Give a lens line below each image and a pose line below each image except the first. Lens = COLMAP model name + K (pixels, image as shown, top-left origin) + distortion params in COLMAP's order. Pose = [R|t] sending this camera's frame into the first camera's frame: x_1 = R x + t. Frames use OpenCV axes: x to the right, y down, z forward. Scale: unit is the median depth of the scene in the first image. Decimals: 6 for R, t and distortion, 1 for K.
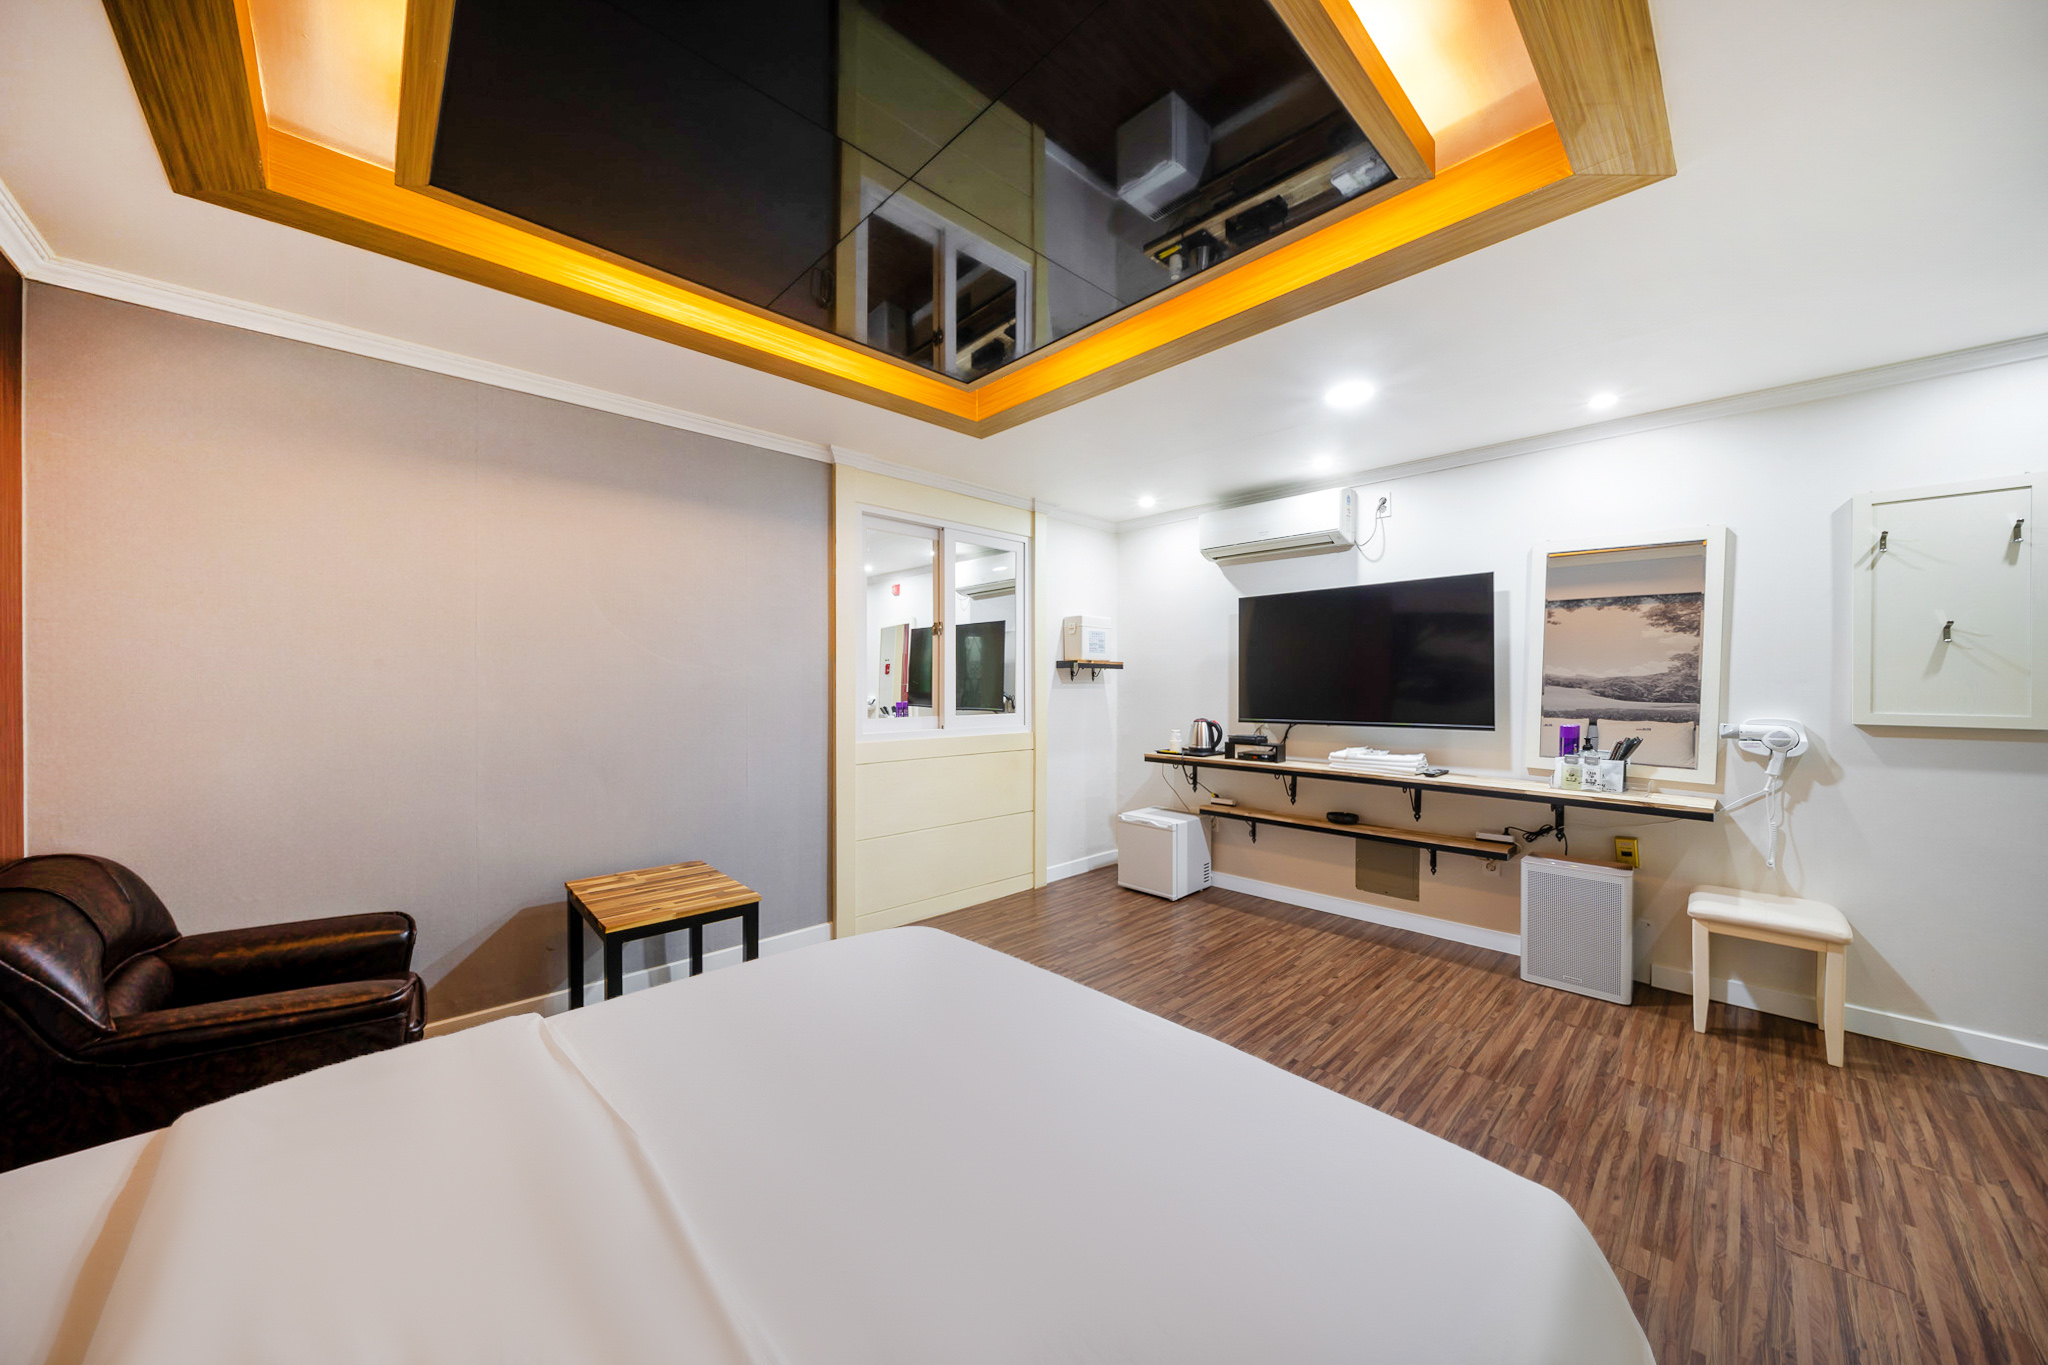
lens RADIAL K [[672.9, 0, 997.9], [0, 672.9, 679.9], [0, 0, 1]] dist [0.000458, 0.000021]
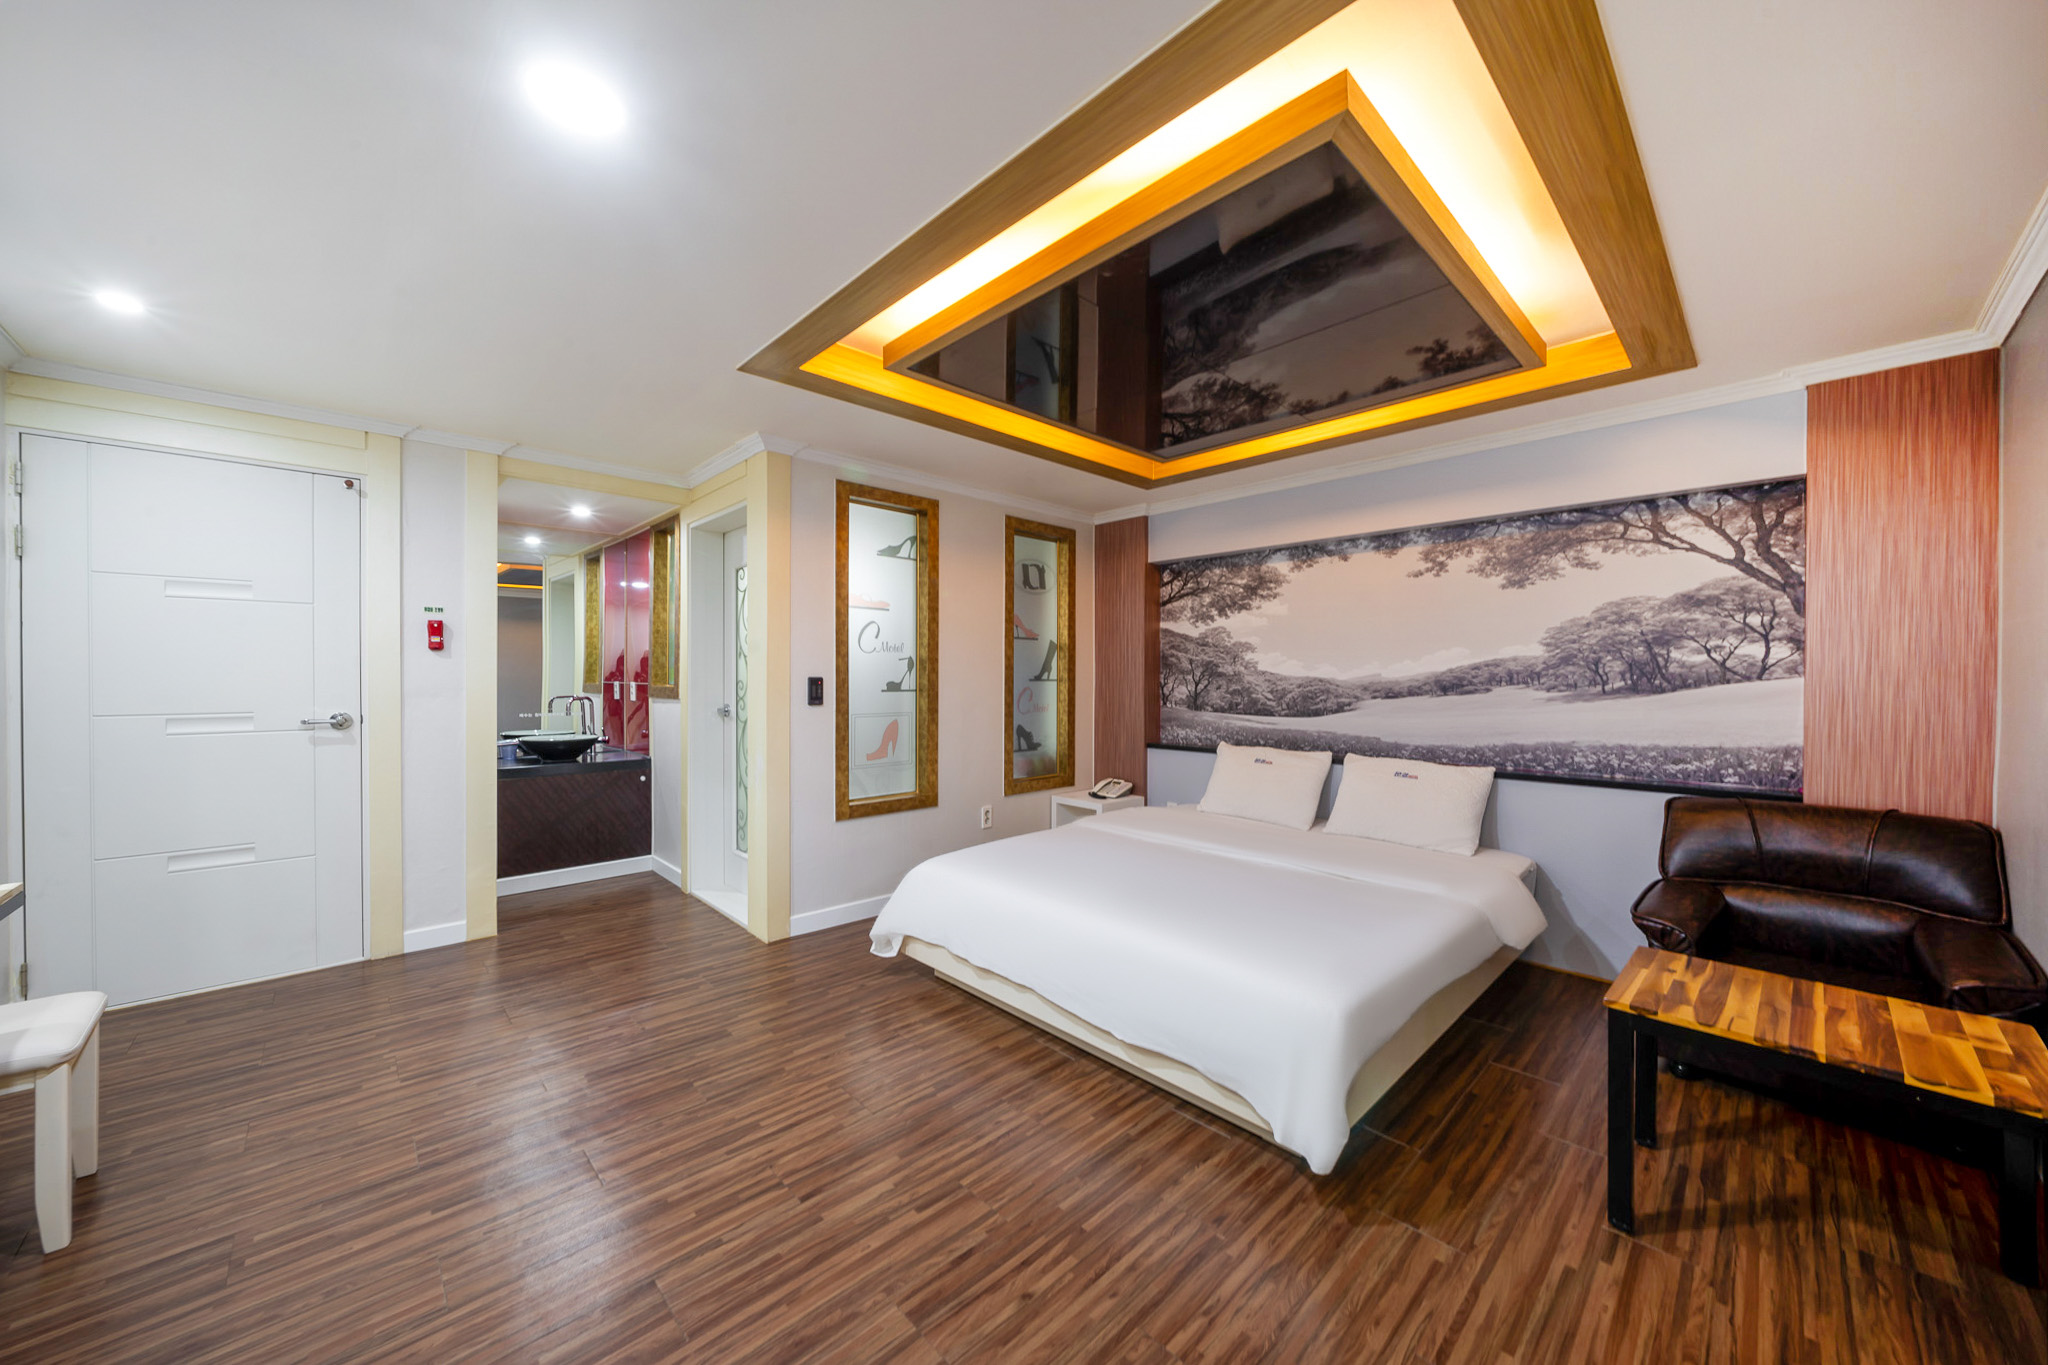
lens RADIAL K [[720.3, 0, 1024.0], [0, 720.3, 682.5], [0, 0, 1]] dist [-0.007269, -0.000044]
pose [[-0.999440, -0.007953, -0.032504, 0.169753], [-0.008271, 0.999919, 0.009646, 0.012310], [0.032425, 0.009910, -0.999425, 1.234384]]
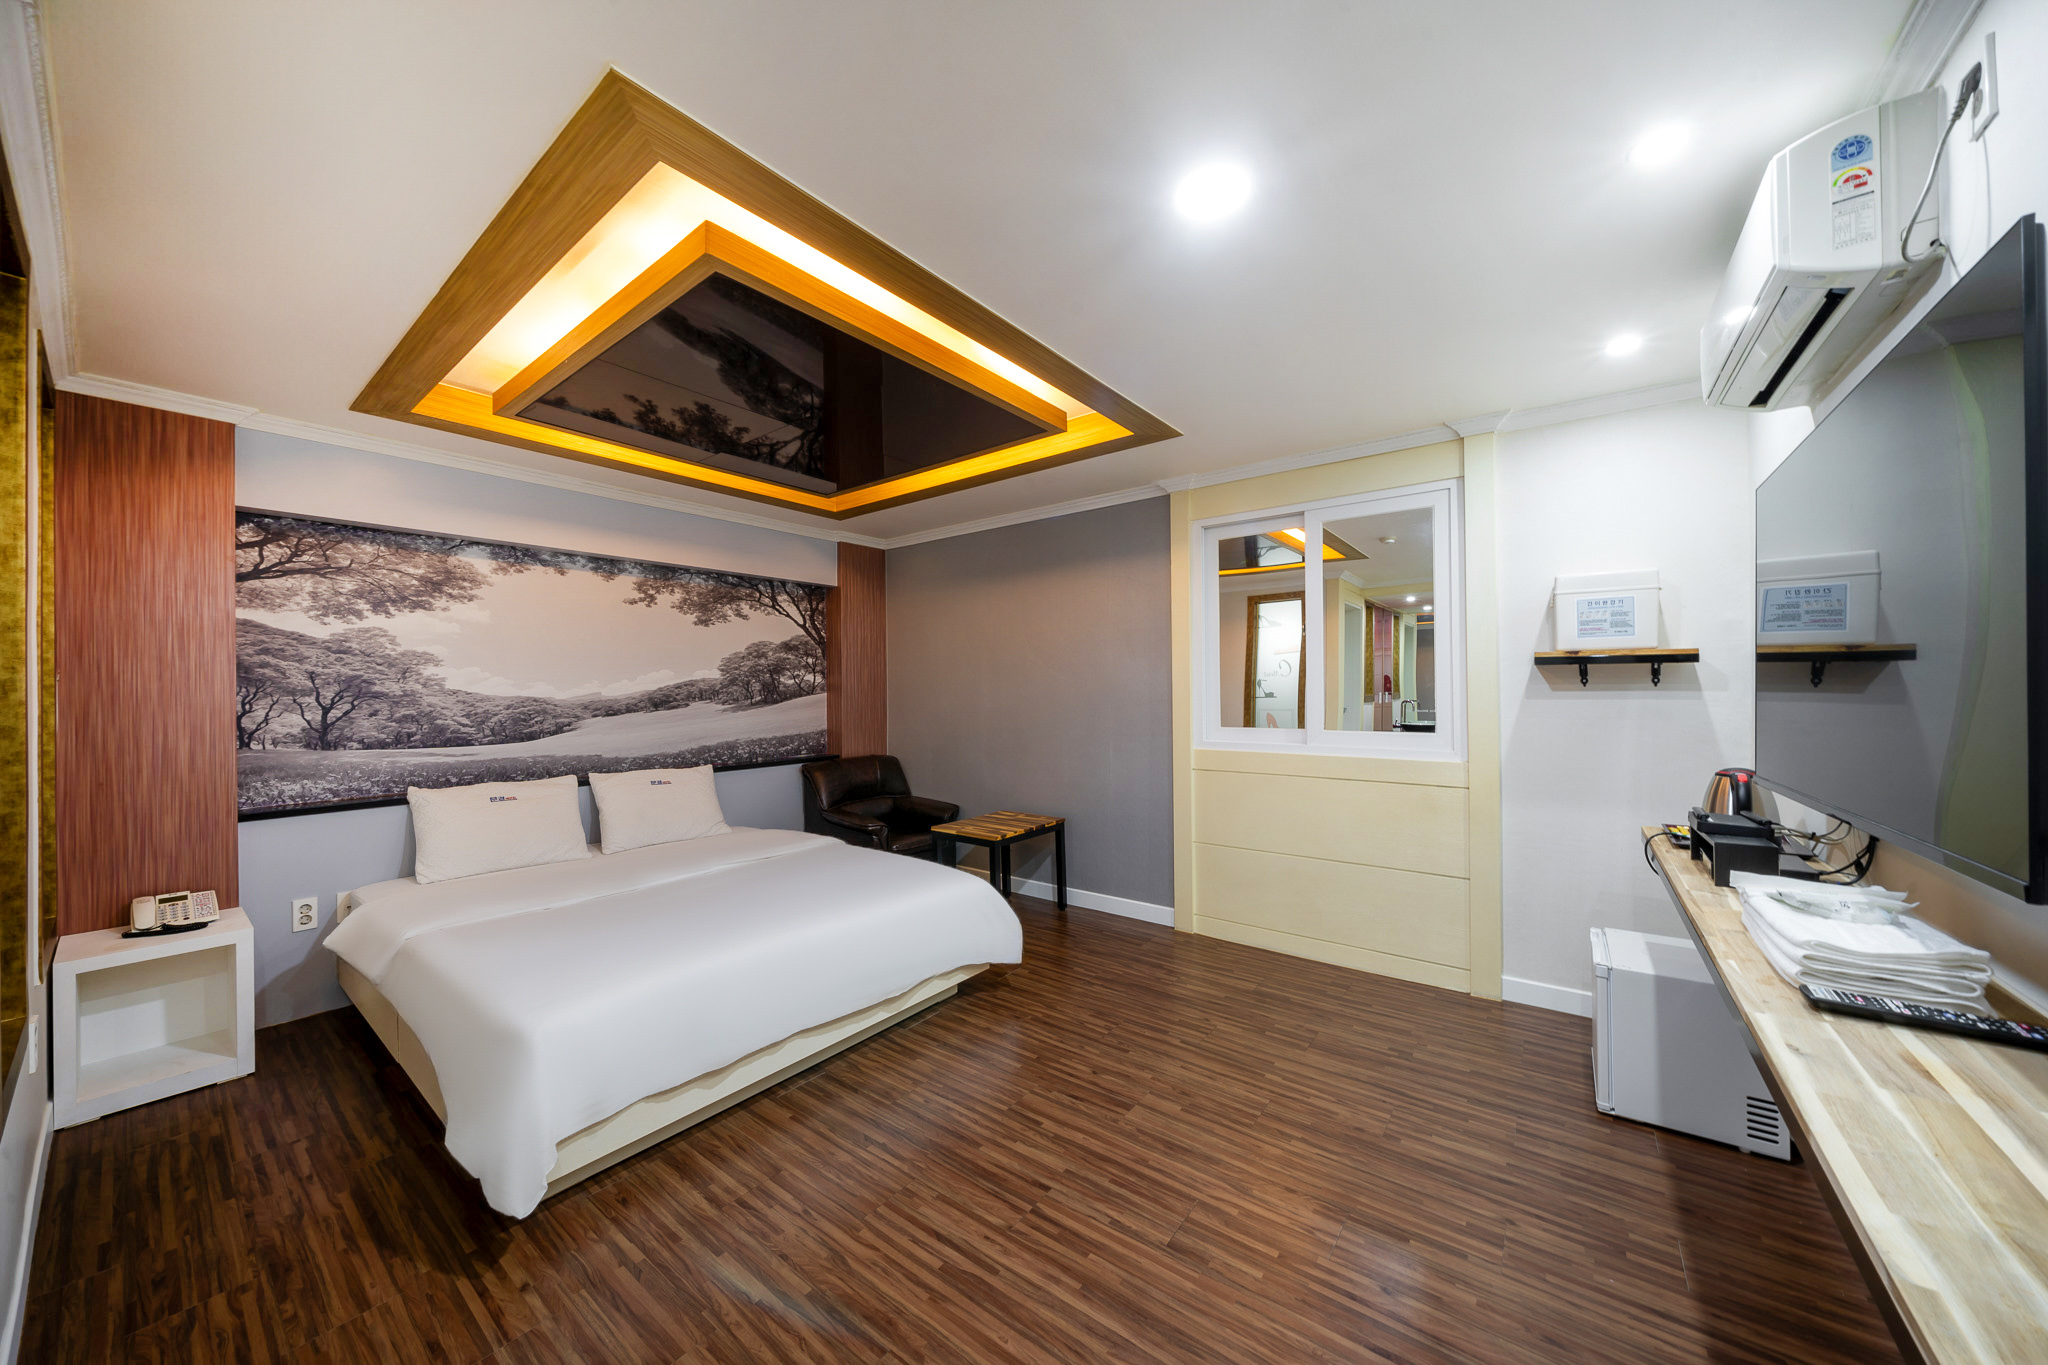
lens RADIAL K [[699.6, 0, 1068.9], [0, 699.6, 689.7], [0, 0, 1]] dist [-0.000197, -0.000028]
pose [[0.222994, -0.003477, -0.974814, 0.855391], [0.003746, 0.999989, -0.002710, 0.006261], [0.974813, -0.003048, 0.223005, 0.600316]]
